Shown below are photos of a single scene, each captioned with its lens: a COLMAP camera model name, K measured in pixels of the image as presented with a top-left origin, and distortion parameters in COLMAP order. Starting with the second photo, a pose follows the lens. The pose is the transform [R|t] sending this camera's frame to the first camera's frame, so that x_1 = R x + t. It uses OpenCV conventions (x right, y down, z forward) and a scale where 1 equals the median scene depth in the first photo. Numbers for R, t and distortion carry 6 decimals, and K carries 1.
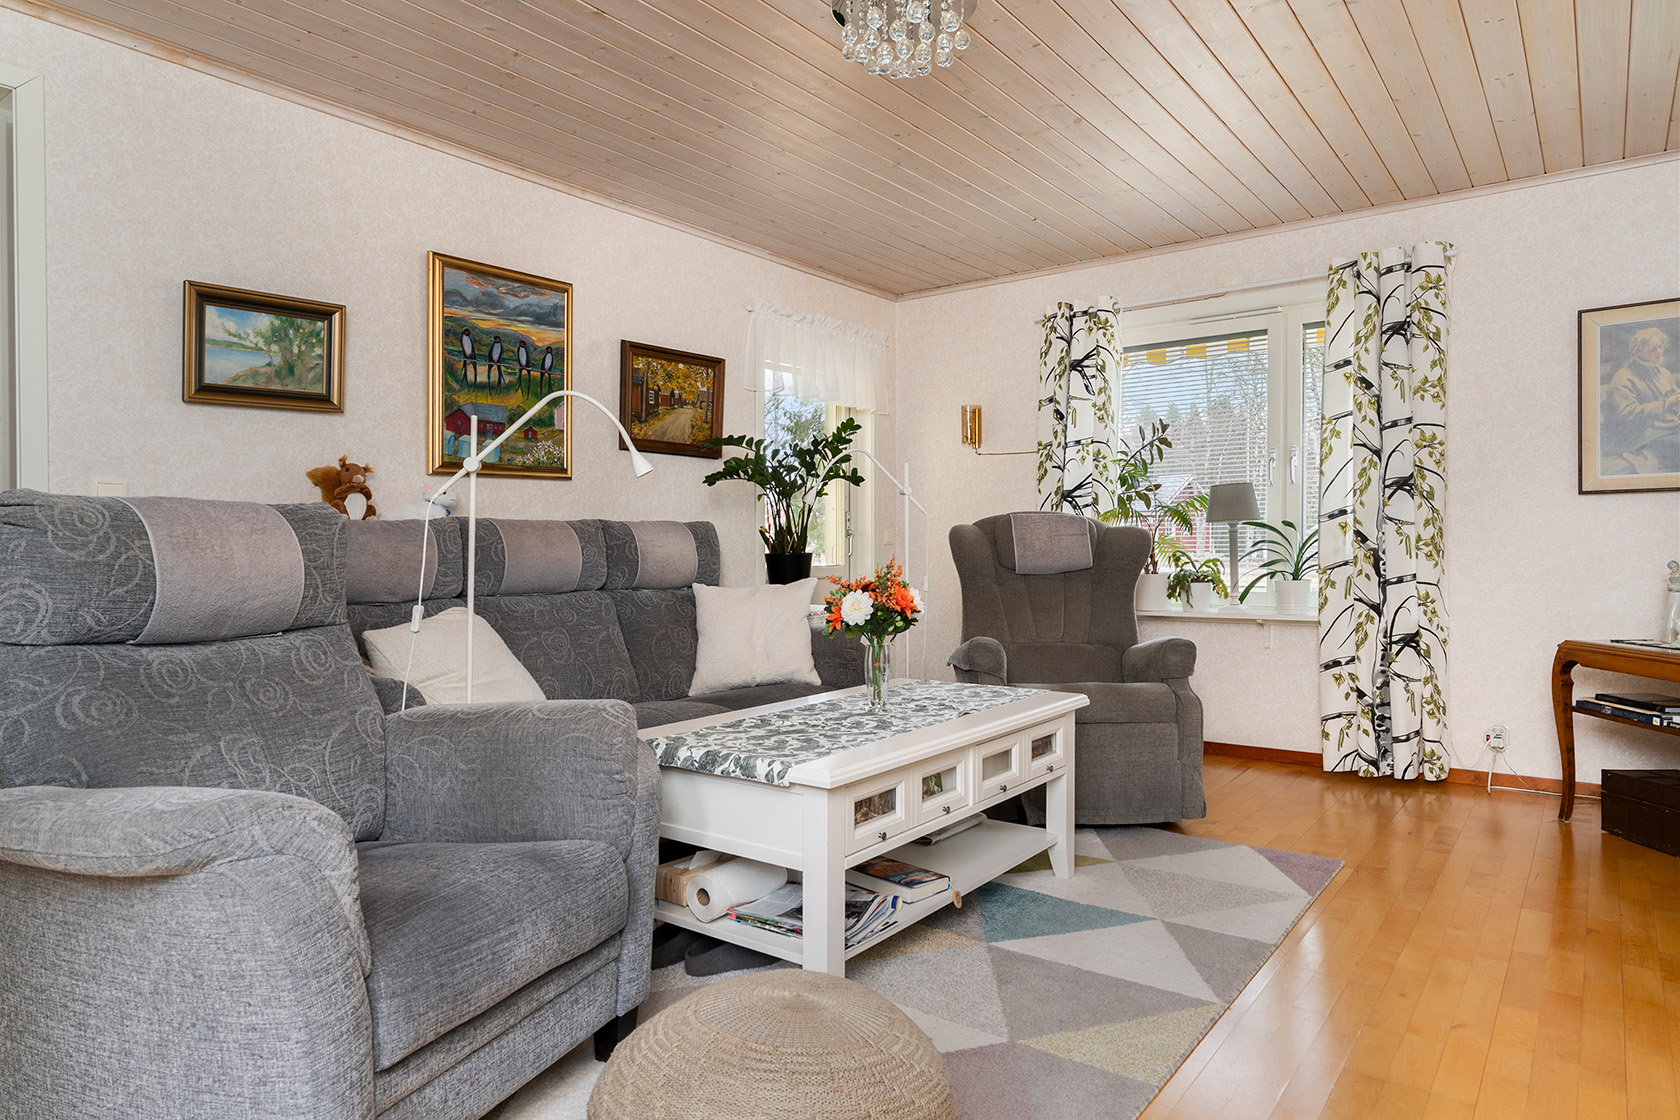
lens RADIAL K [[1025.9, 0, 837.1], [0, 1025.9, 531.1], [0, 0, 1]] dist [0.003140, 0.000792]
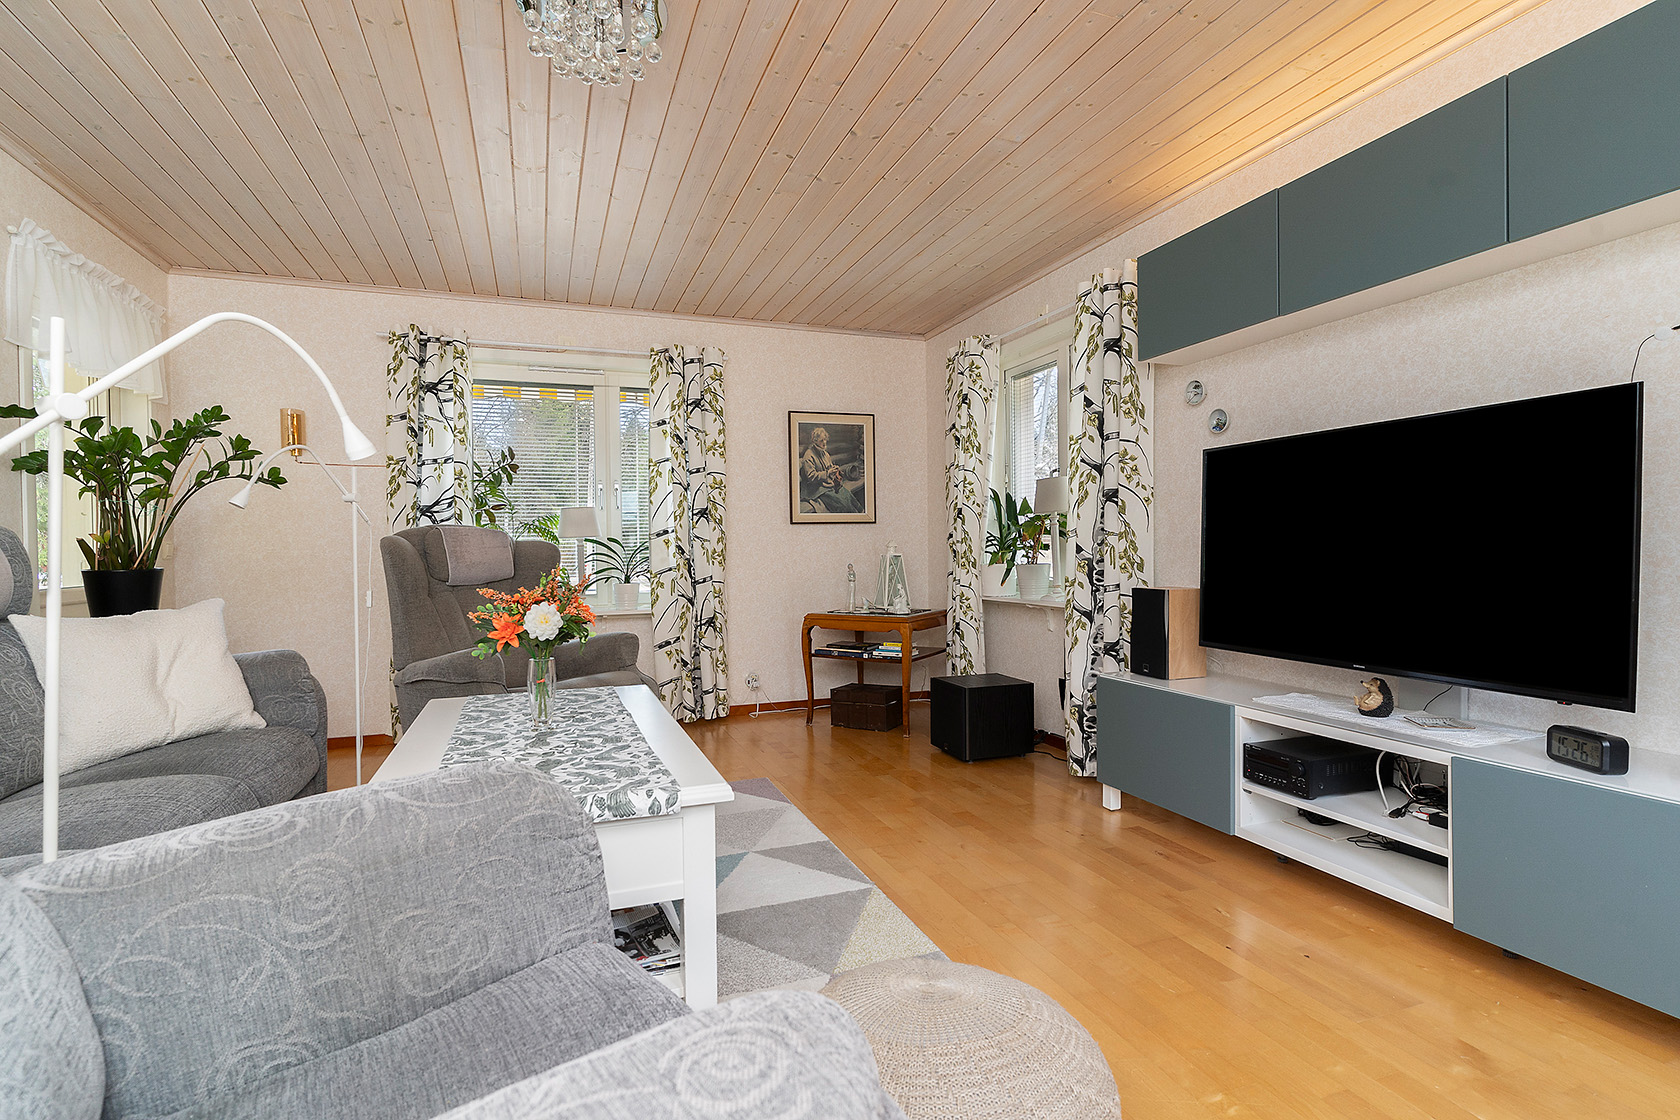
lens RADIAL K [[799.9, 0, 836.7], [0, 799.9, 553.9], [0, 0, 1]] dist [0.006519, -0.000900]
pose [[0.539239, -0.000579, 0.842153, -0.284598], [-0.004247, 0.999985, 0.003406, 0.006243], [-0.842142, -0.005413, 0.539228, 0.241487]]
